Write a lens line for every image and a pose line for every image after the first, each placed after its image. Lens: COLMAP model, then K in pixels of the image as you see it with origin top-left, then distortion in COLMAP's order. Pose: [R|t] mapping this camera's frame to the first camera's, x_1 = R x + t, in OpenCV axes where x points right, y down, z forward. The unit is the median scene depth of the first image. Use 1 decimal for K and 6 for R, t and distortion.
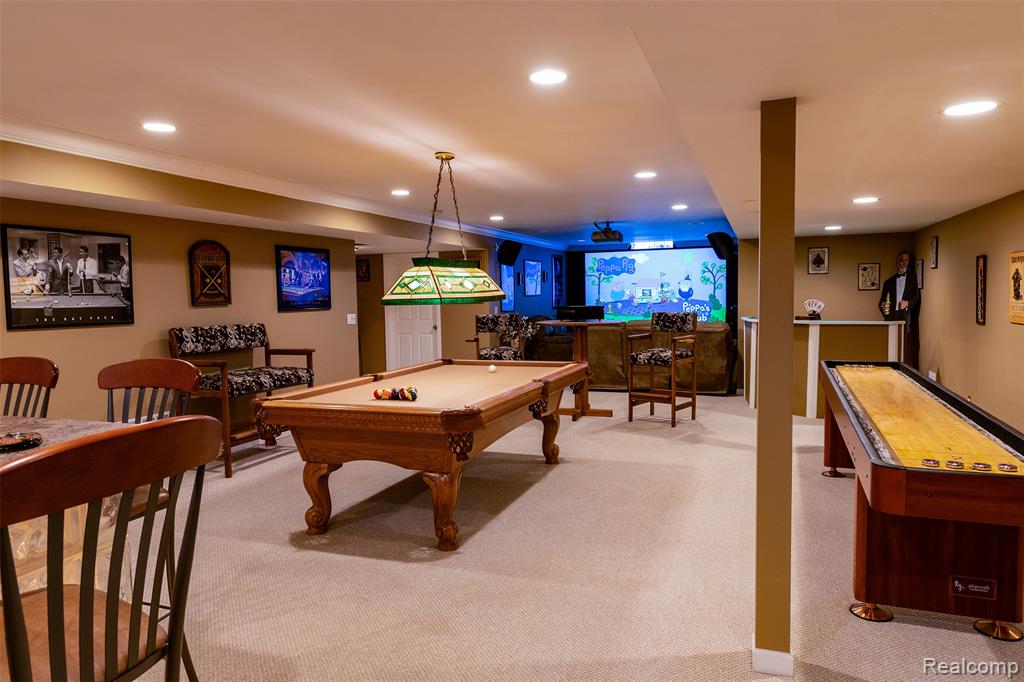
lens RADIAL K [[678.9, 0, 512.0], [0, 678.9, 341.0], [0, 0, 1]] dist [0.000631, -0.004061]
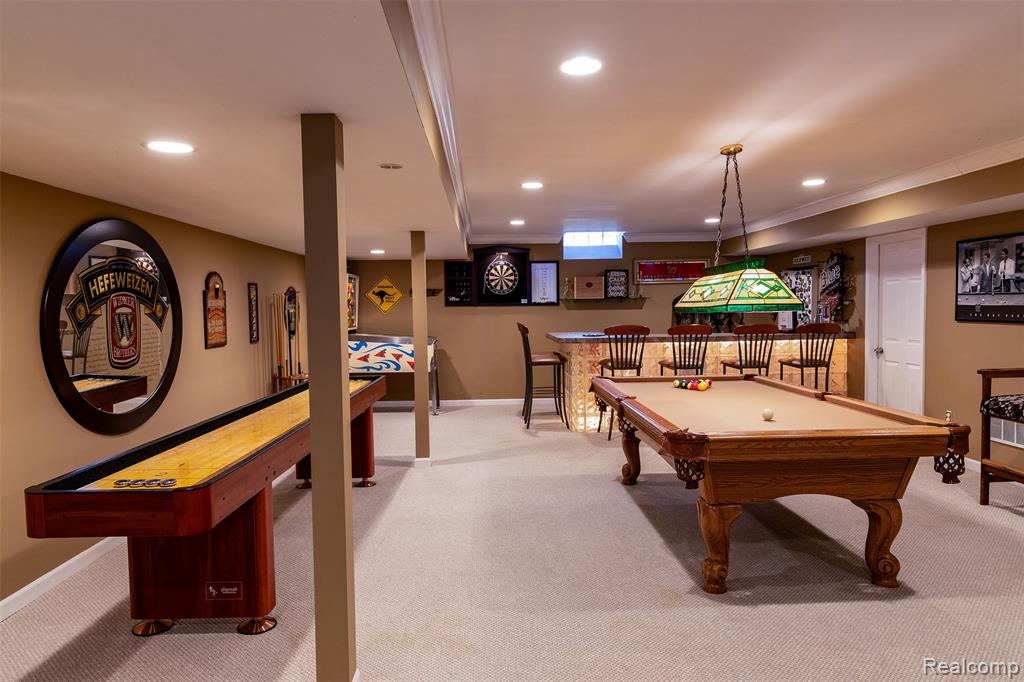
lens RADIAL K [[678.9, 0, 512.0], [0, 678.9, 341.0], [0, 0, 1]] dist [0.000631, -0.004061]
pose [[-0.924405, 0.050036, -0.378116, 0.512046], [0.005118, 0.992896, 0.118878, -0.126208], [0.381378, 0.107956, -0.918094, 1.706967]]
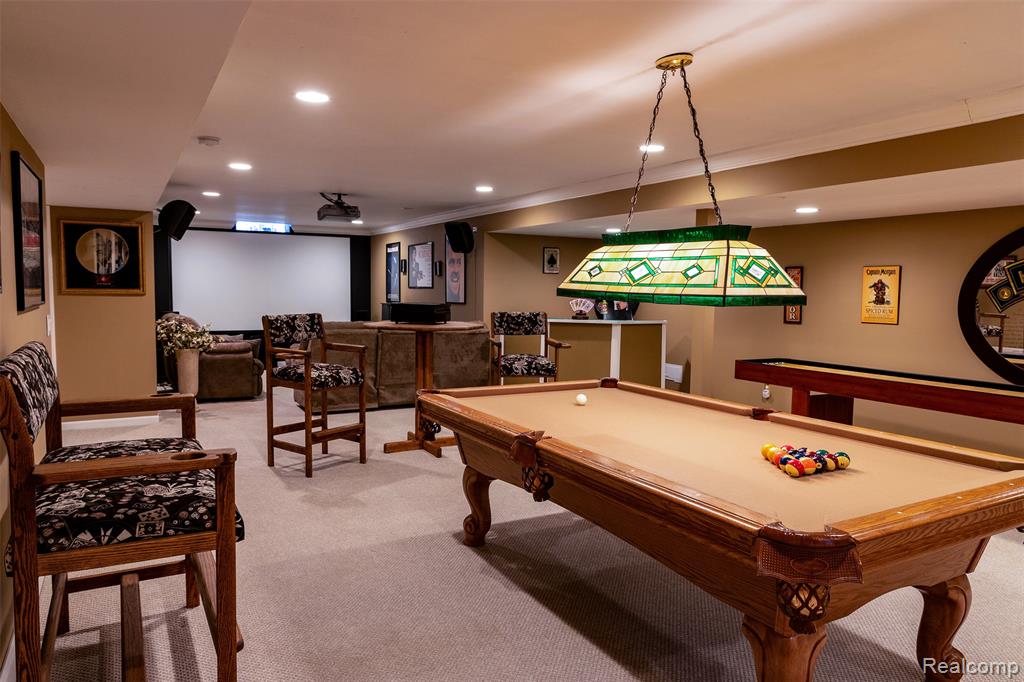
lens RADIAL K [[687.4, 0, 512.1], [0, 687.4, 328.2], [0, 0, 1]] dist [0.044462, -0.000706]
pose [[0.644649, -0.017335, 0.764282, -0.669119], [0.025674, 0.999670, 0.001019, -0.035943], [-0.764048, 0.018965, 0.644881, 0.689861]]
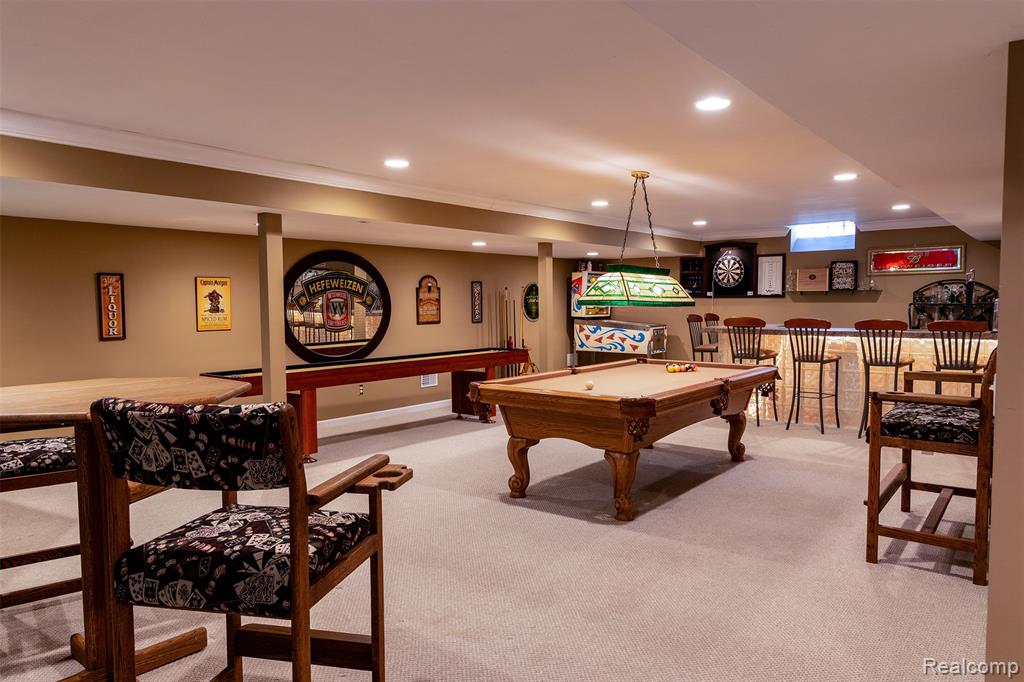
lens RADIAL K [[678.9, 0, 512.0], [0, 678.9, 341.0], [0, 0, 1]] dist [0.000631, -0.004061]
pose [[-0.952267, 0.005970, 0.305207, -0.233207], [0.043882, 0.992102, 0.117510, -0.138012], [-0.302095, 0.125294, -0.945008, 2.103374]]
